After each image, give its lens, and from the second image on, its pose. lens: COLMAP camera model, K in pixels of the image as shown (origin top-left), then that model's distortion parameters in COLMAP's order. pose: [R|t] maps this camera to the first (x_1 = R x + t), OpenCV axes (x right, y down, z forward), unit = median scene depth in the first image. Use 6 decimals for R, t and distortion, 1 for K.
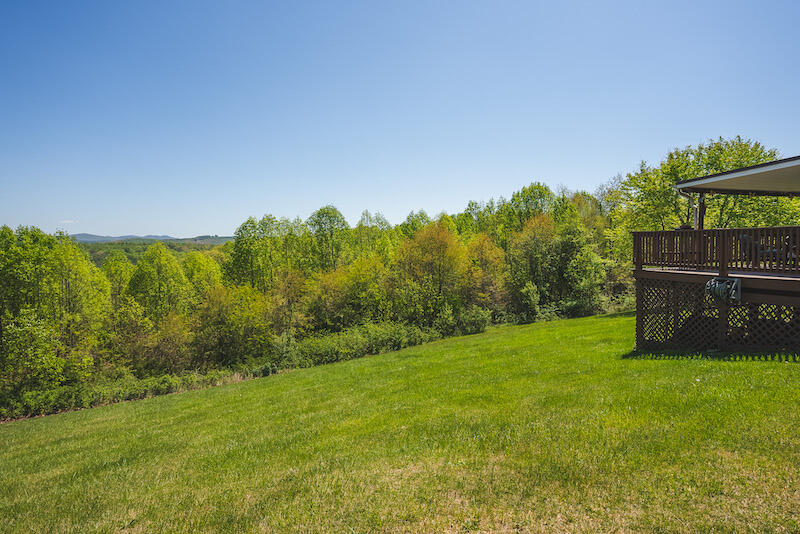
lens RADIAL K [[433.0, 0, 400.0], [0, 433.0, 267.0], [0, 0, 1]] dist [0.001363, -0.000102]
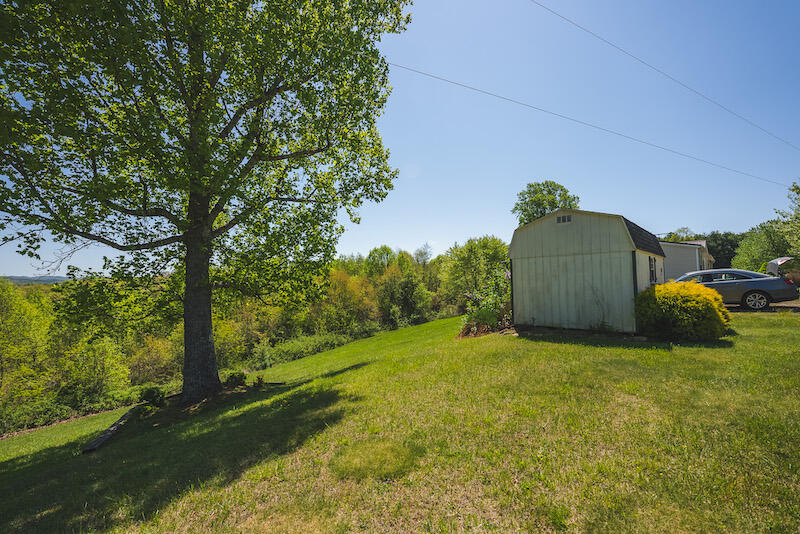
lens RADIAL K [[325.7, 0, 400.0], [0, 325.7, 267.0], [0, 0, 1]] dist [-0.029420, 0.004244]
pose [[0.895672, 0.018821, 0.444317, -0.261608], [0.026571, 0.995054, -0.095713, 0.008530], [-0.443921, 0.097534, 0.890742, -0.175173]]
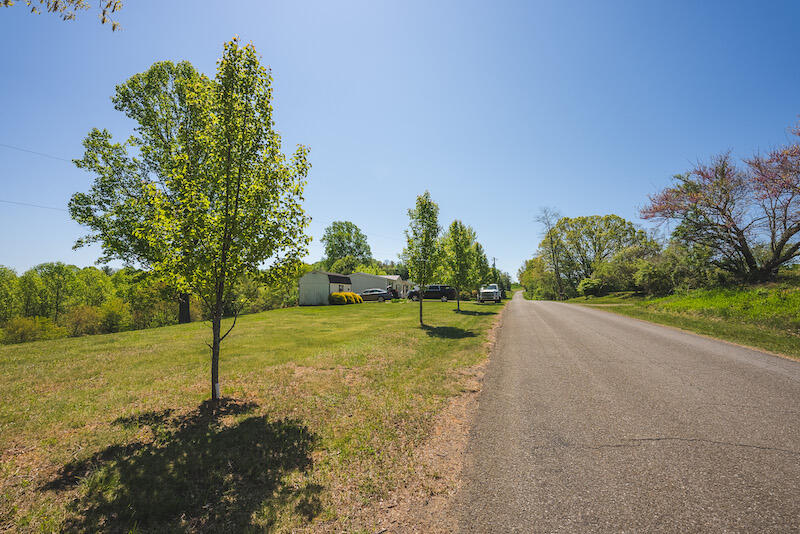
lens RADIAL K [[325.7, 0, 400.0], [0, 325.7, 267.0], [0, 0, 1]] dist [-0.029420, 0.004244]
pose [[0.527782, 0.082344, 0.845379, -0.556605], [0.036913, 0.992126, -0.119683, 0.037800], [-0.848578, 0.094372, 0.520586, -0.537653]]
